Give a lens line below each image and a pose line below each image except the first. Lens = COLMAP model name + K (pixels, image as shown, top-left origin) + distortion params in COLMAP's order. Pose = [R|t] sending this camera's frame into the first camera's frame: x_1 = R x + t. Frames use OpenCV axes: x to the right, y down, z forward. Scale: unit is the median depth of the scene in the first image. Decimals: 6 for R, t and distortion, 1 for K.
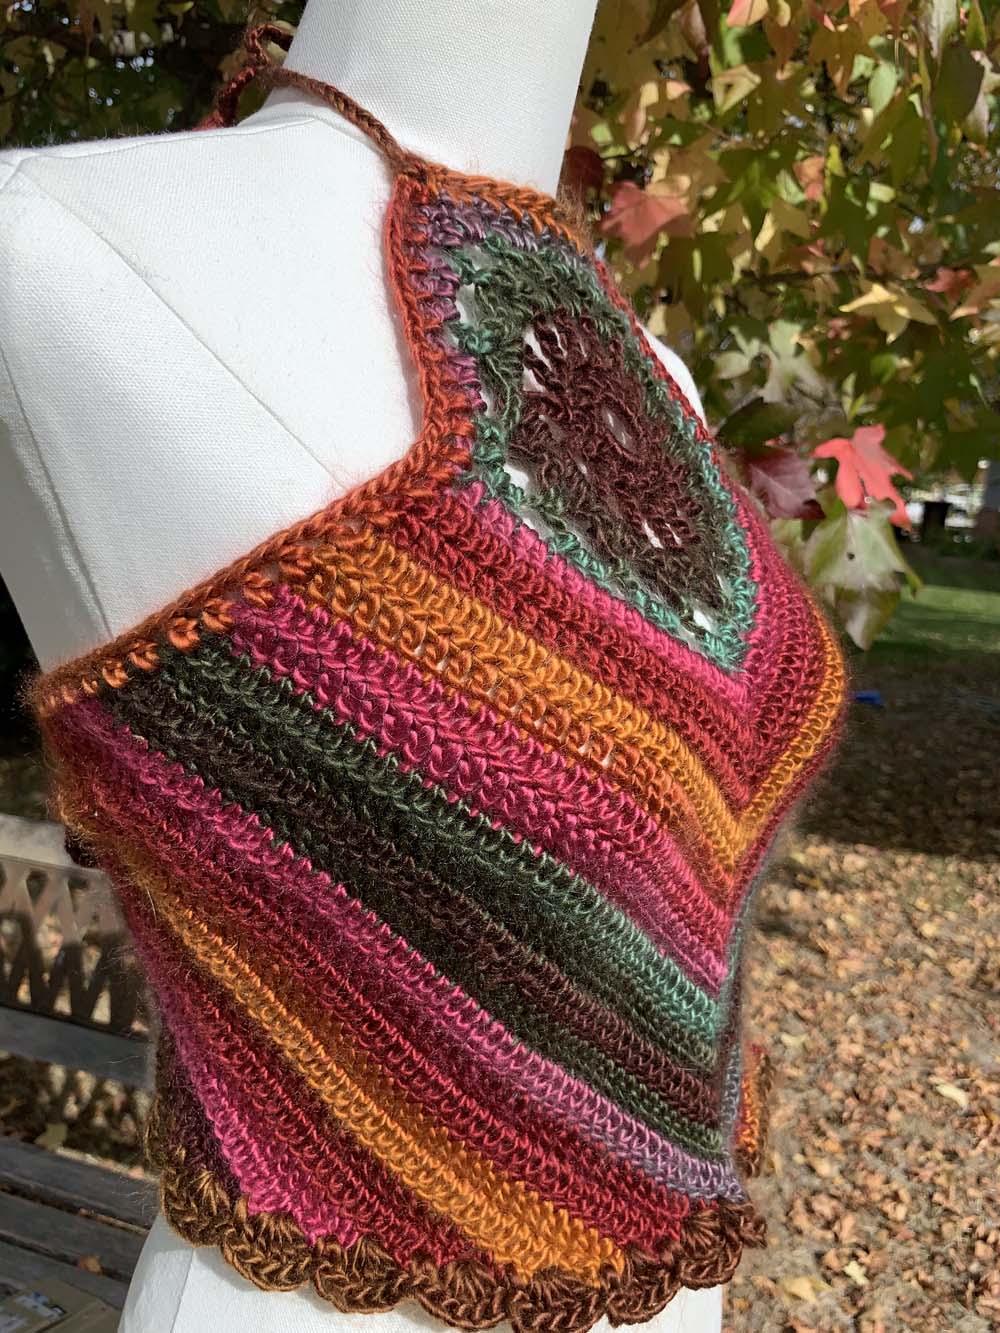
lens RADIAL K [[1025.4, 0, 507.1], [0, 1025.4, 671.1], [0, 0, 1]] dist [-0.038608, -0.005474]
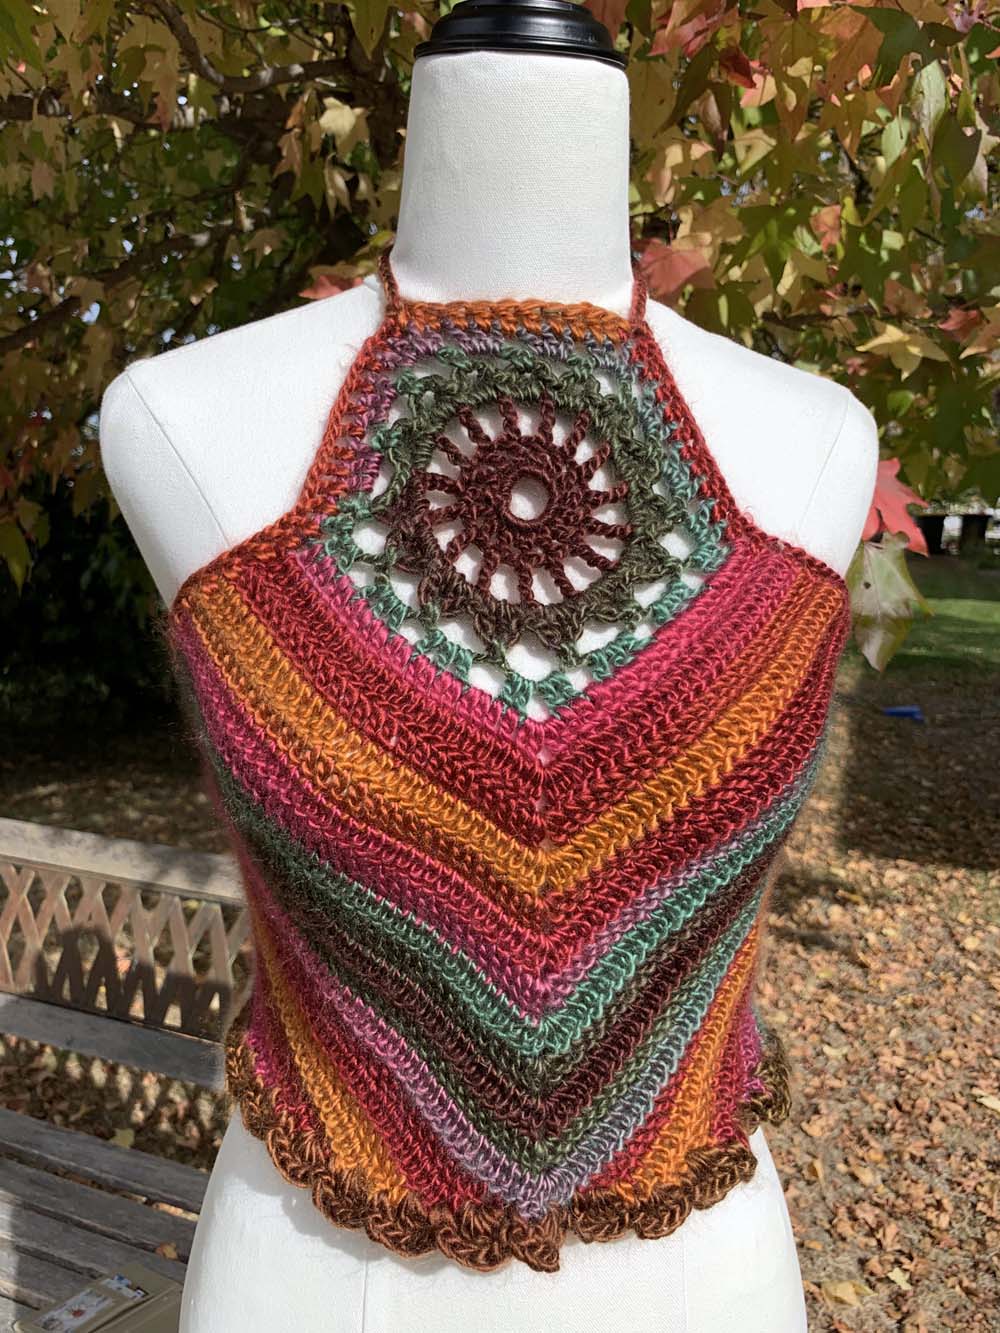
lens RADIAL K [[1025.4, 0, 498.4], [0, 1025.4, 664.7], [0, 0, 1]] dist [-0.038608, -0.005474]
pose [[0.998879, -0.014671, -0.044998, -0.003388], [0.013496, 0.999563, -0.026302, -0.001027], [0.045365, 0.025665, 0.998641, -0.045897]]
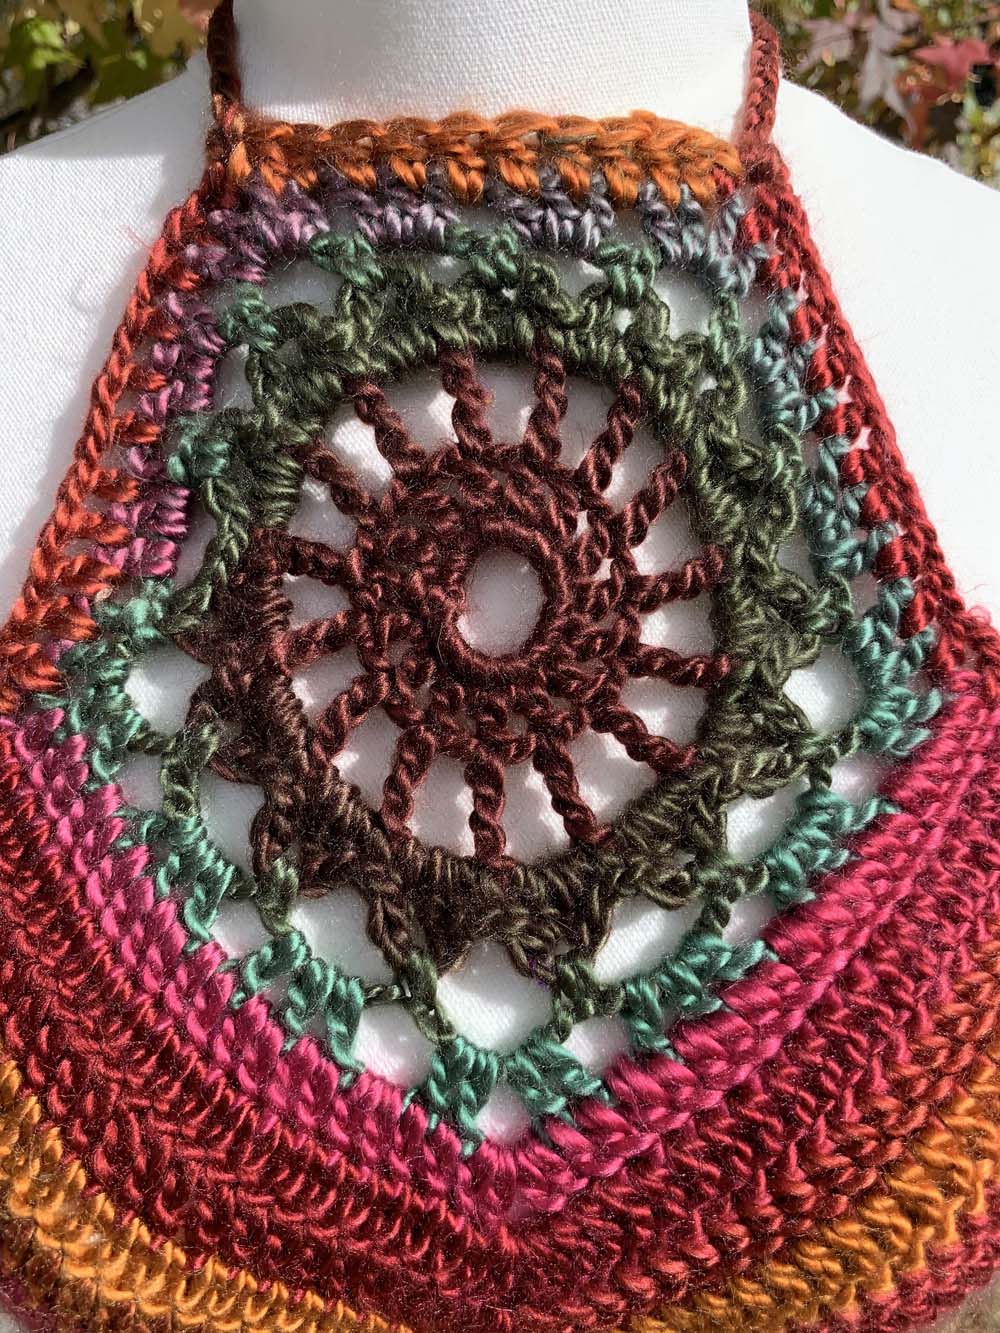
lens RADIAL K [[1025.4, 0, 512.5], [0, 1025.4, 668.4], [0, 0, 1]] dist [-0.038608, -0.005474]
pose [[0.993610, 0.002868, -0.112832, 0.022248], [0.020380, 0.978686, 0.204350, -0.150163], [0.111013, -0.205344, 0.972373, 0.278232]]
